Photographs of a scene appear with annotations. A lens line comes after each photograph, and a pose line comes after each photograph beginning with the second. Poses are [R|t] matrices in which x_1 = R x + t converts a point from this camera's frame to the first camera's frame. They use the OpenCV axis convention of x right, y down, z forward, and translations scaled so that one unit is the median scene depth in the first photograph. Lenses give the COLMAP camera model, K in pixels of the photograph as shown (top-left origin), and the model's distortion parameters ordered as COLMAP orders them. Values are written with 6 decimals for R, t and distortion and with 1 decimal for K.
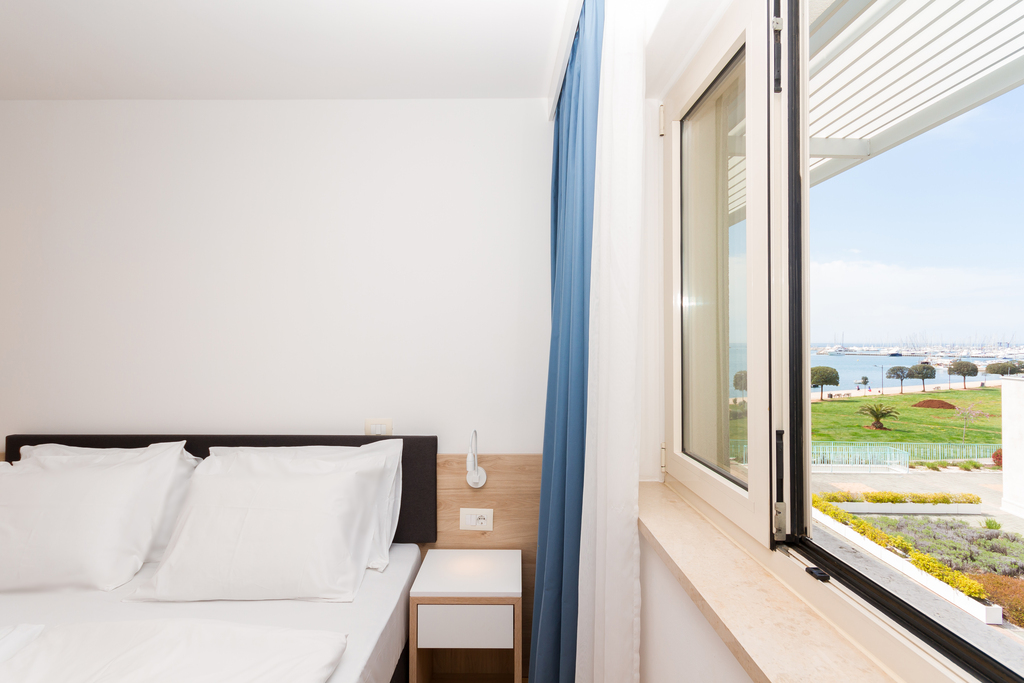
lens RADIAL K [[478.6, 0, 523.2], [0, 478.6, 338.9], [0, 0, 1]] dist [0.006252, 0.000363]
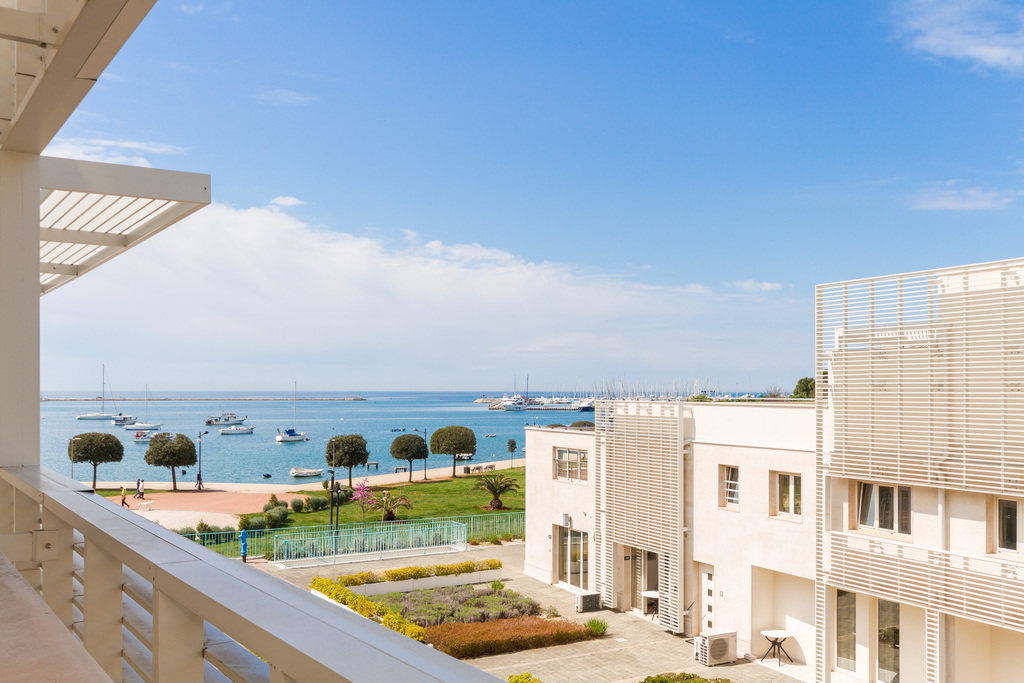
lens RADIAL K [[935.5, 0, 513.5], [0, 935.5, 376.6], [0, 0, 1]] dist [-0.009625, -0.008444]
pose [[0.853067, 0.009272, 0.521720, 0.024552], [-0.005377, 0.999945, -0.008979, 0.000076], [-0.521774, 0.004854, 0.853070, -0.215761]]
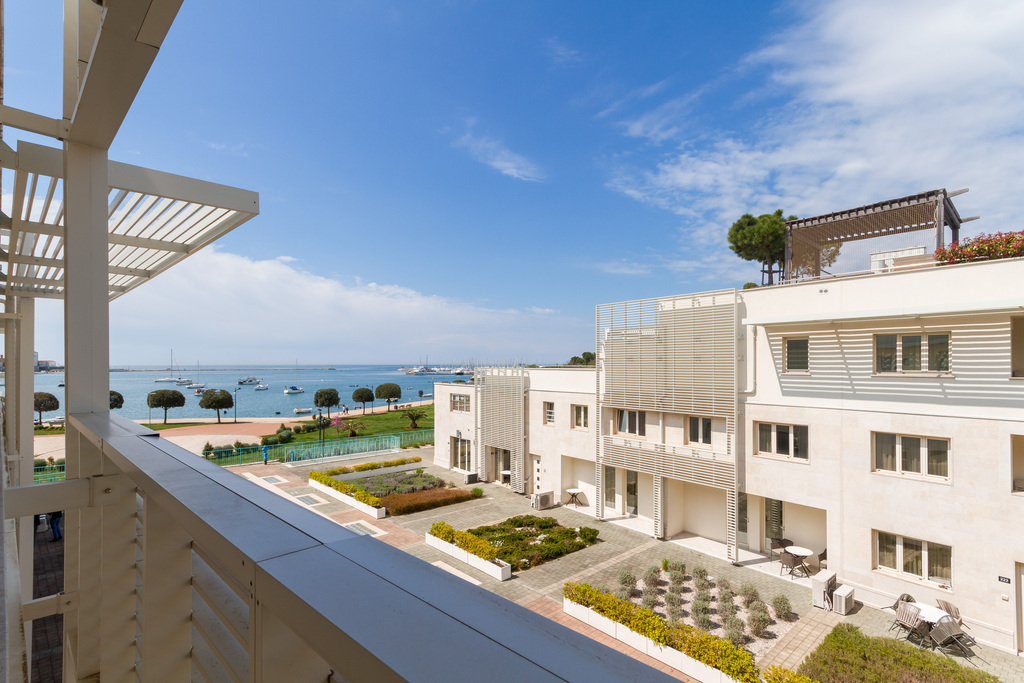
lens RADIAL K [[489.5, 0, 520.8], [0, 489.5, 361.8], [0, 0, 1]] dist [-0.003789, 0.000472]
pose [[0.727875, 0.001446, 0.685709, 0.029335], [-0.002626, 0.999996, 0.000679, 0.002481], [-0.685705, -0.002295, 0.727876, -0.181885]]
